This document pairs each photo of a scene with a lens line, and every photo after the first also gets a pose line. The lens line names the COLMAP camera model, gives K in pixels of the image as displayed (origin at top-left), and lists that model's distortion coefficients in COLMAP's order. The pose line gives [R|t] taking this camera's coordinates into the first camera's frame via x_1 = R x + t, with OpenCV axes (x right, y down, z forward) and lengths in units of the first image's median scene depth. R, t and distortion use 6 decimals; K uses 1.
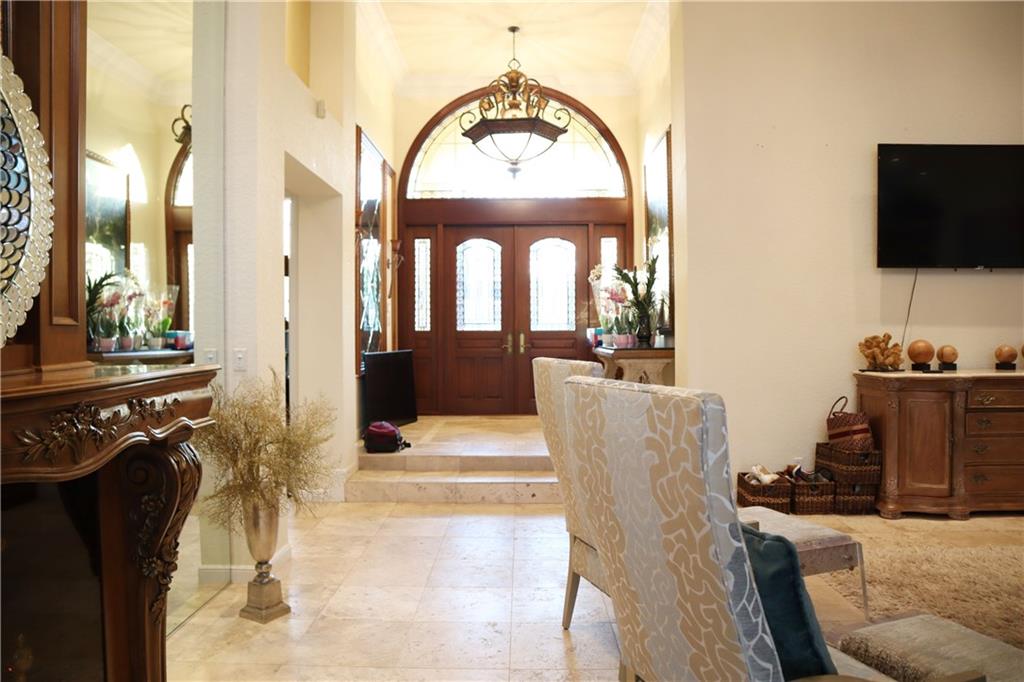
lens RADIAL K [[710.7, 0, 506.9], [0, 710.7, 340.6], [0, 0, 1]] dist [-0.133002, 0.084003]
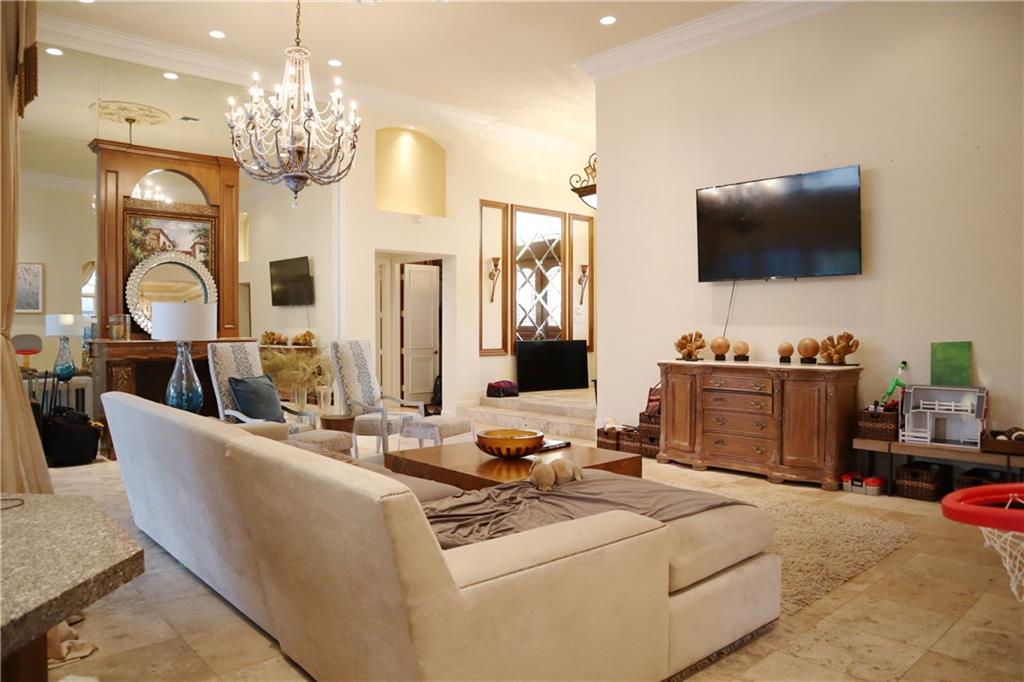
lens RADIAL K [[710.7, 0, 506.9], [0, 710.7, 340.6], [0, 0, 1]] dist [-0.133002, 0.084003]
pose [[0.685533, 0.016969, -0.727844, 1.291761], [-0.007687, 0.999841, 0.016071, -0.011750], [0.728001, -0.005423, 0.685555, -0.209185]]
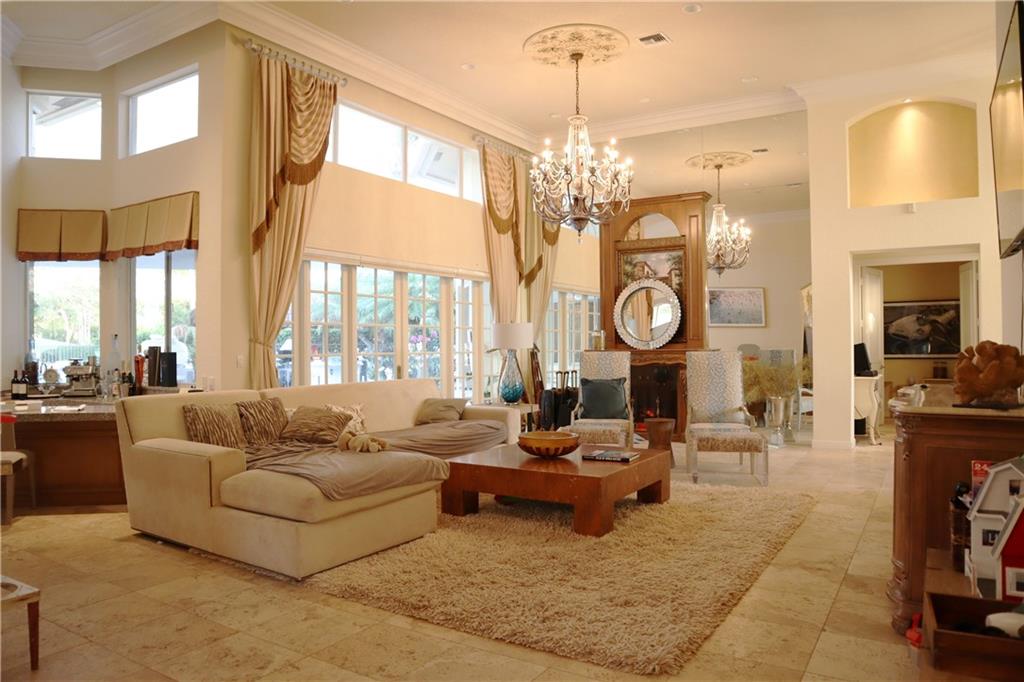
lens RADIAL K [[710.7, 0, 506.9], [0, 710.7, 340.6], [0, 0, 1]] dist [-0.133002, 0.084003]
pose [[-0.518713, 0.002770, -0.854944, 1.527134], [0.002393, 0.999996, 0.001788, -0.012250], [0.854945, -0.001119, -0.518717, 0.930451]]
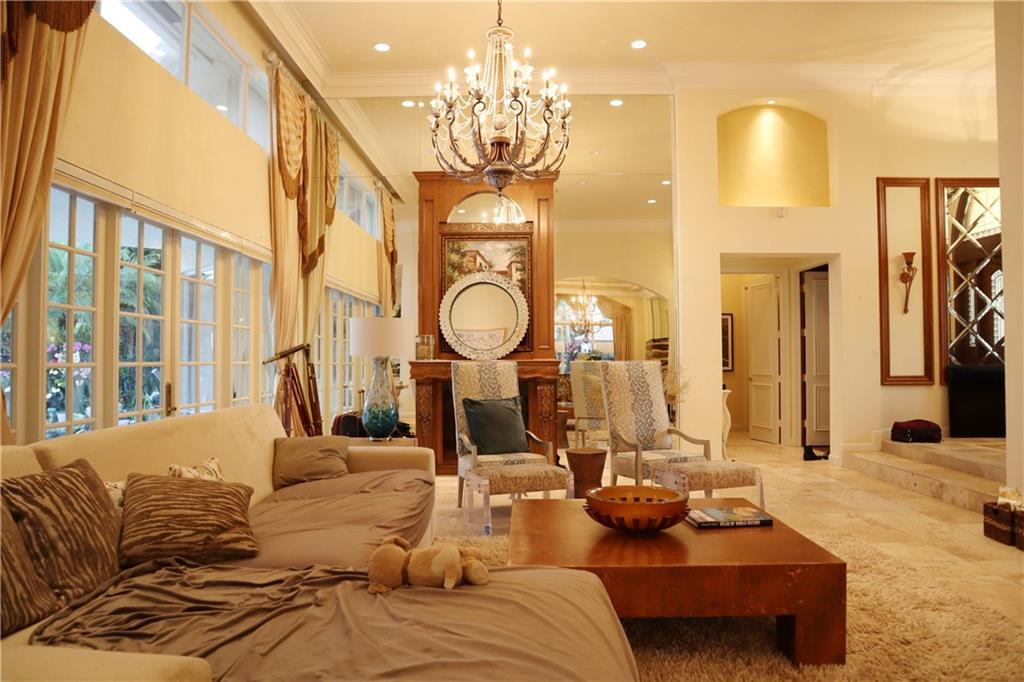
lens RADIAL K [[710.7, 0, 506.9], [0, 710.7, 340.6], [0, 0, 1]] dist [-0.133002, 0.084003]
pose [[0.000823, -0.022204, -0.999753, 1.231741], [-0.004454, 0.999743, -0.022208, 0.006606], [0.999990, 0.004471, 0.000724, 0.326441]]
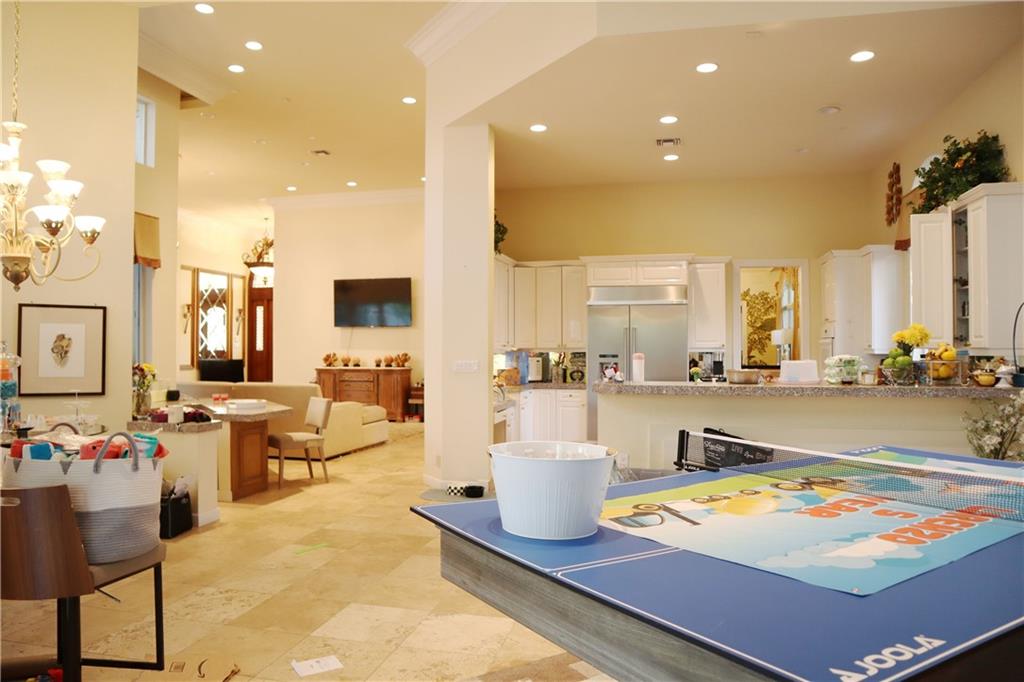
lens RADIAL K [[710.7, 0, 506.9], [0, 710.7, 340.6], [0, 0, 1]] dist [-0.133002, 0.084003]
pose [[0.977058, -0.001073, -0.212969, 1.765502], [-0.003587, 0.999763, -0.021492, 0.000134], [0.212942, 0.021763, 0.976822, -1.485308]]
